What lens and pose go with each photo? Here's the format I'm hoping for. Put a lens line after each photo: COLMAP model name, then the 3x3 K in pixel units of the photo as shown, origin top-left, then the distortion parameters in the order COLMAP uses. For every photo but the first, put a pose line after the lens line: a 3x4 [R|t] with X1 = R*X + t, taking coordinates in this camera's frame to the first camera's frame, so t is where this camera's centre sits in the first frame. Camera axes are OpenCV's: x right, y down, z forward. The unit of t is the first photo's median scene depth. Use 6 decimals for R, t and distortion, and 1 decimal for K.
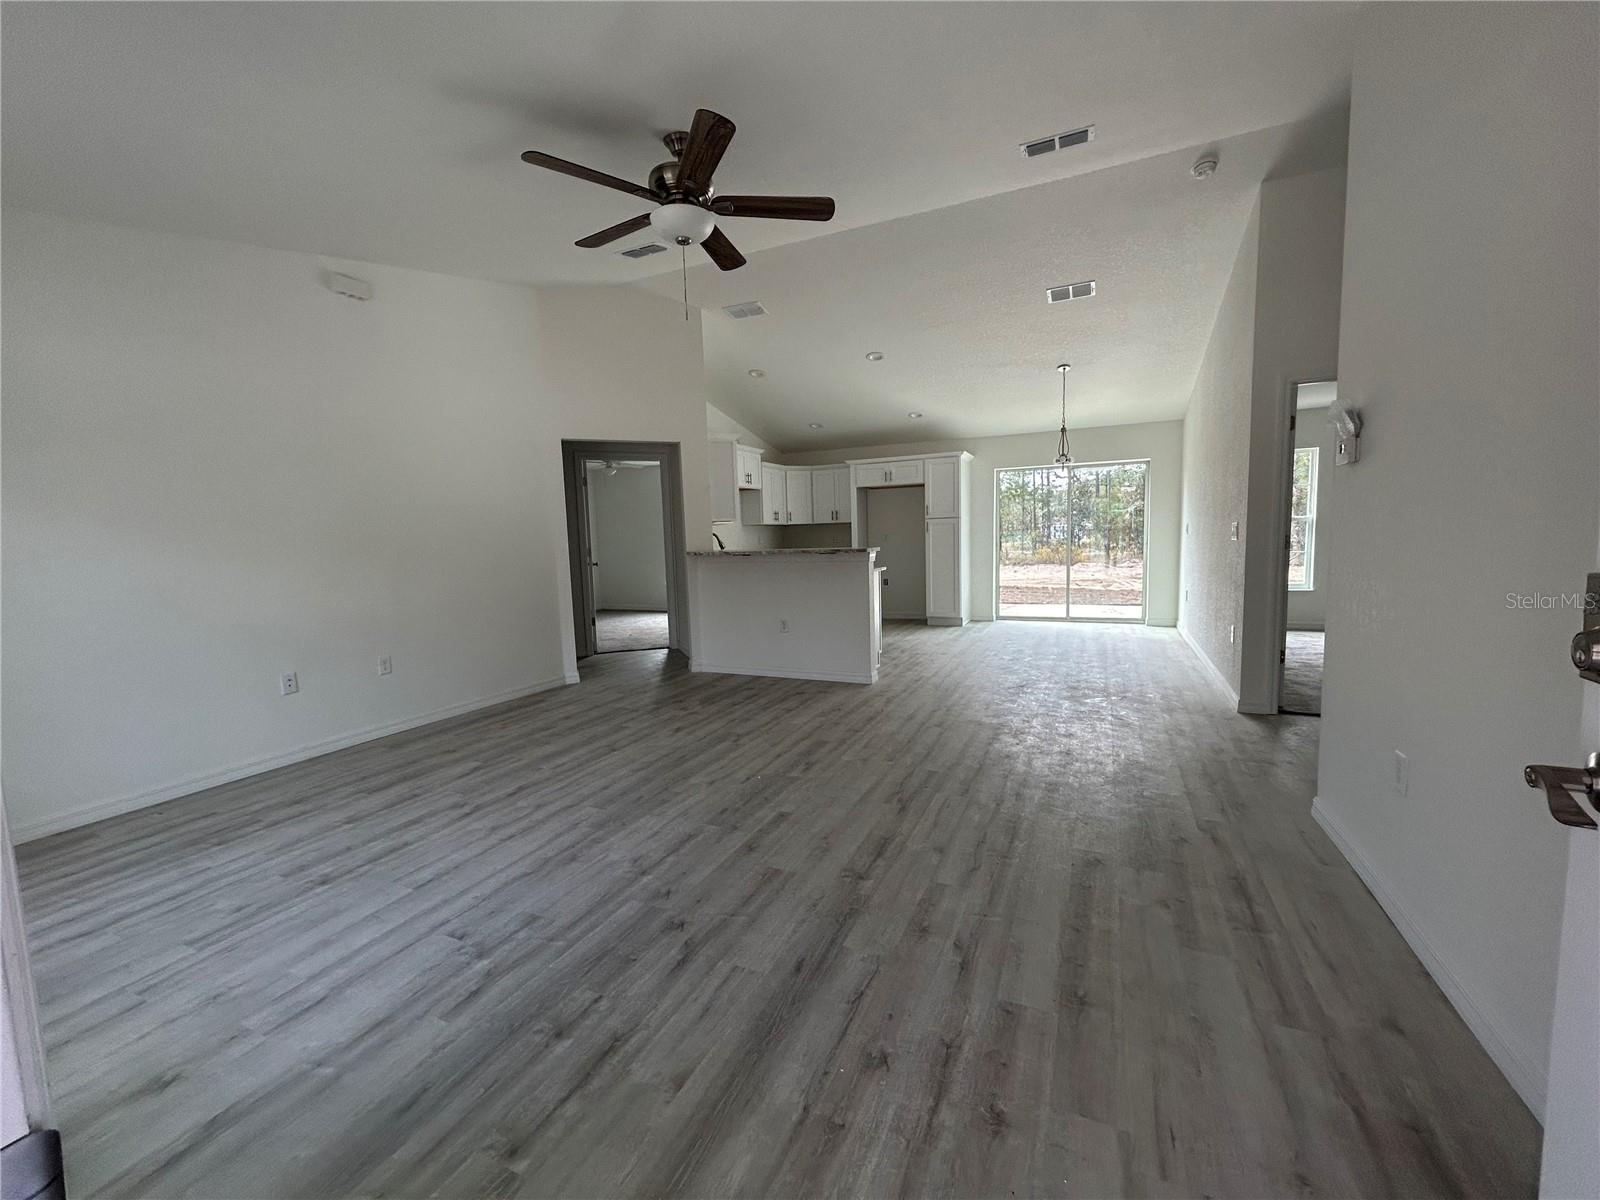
lens RADIAL K [[646.6, 0, 800.0], [0, 646.6, 600.0], [0, 0, 1]] dist [-0.002166, -0.000383]
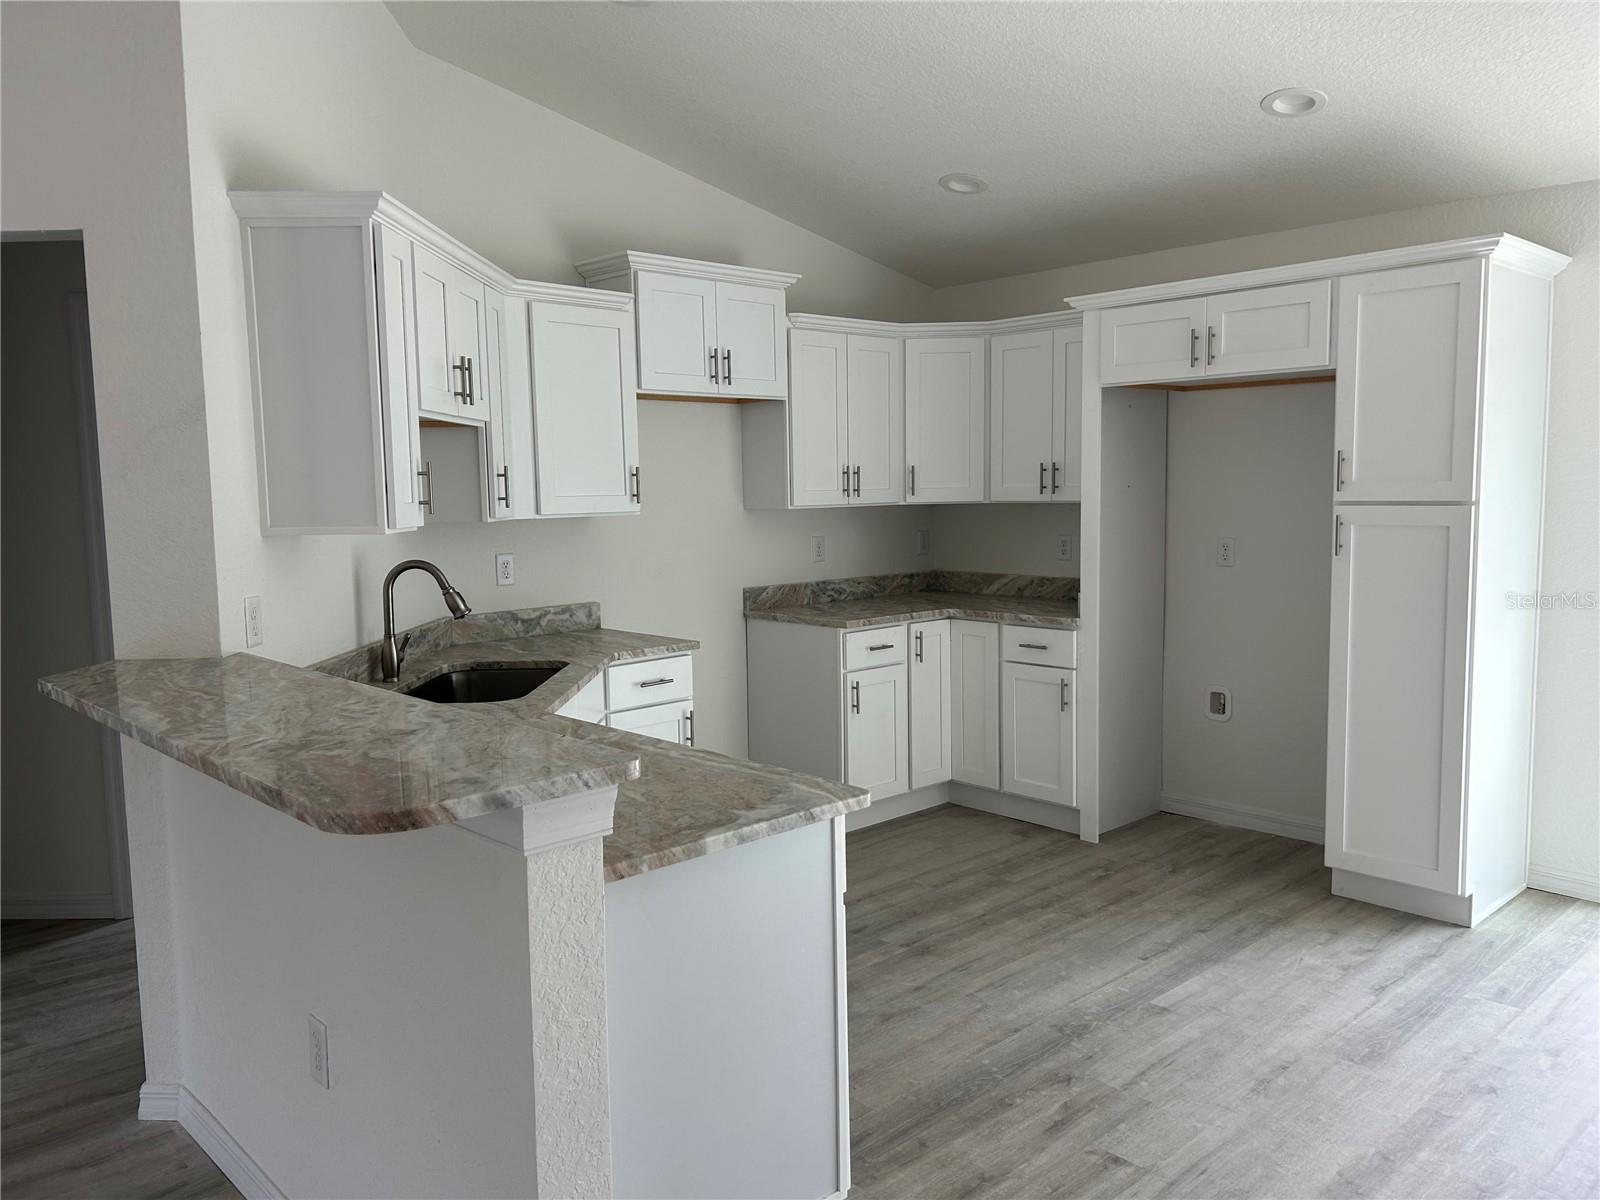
lens RADIAL K [[1200.3, 0, 800.0], [0, 1200.3, 600.0], [0, 0, 1]] dist [0.001685, -0.000958]
pose [[0.928174, 0.048845, -0.368926, 0.170207], [-0.046956, 0.998797, 0.014102, -0.080530], [0.369171, 0.004234, 0.929352, 0.451018]]
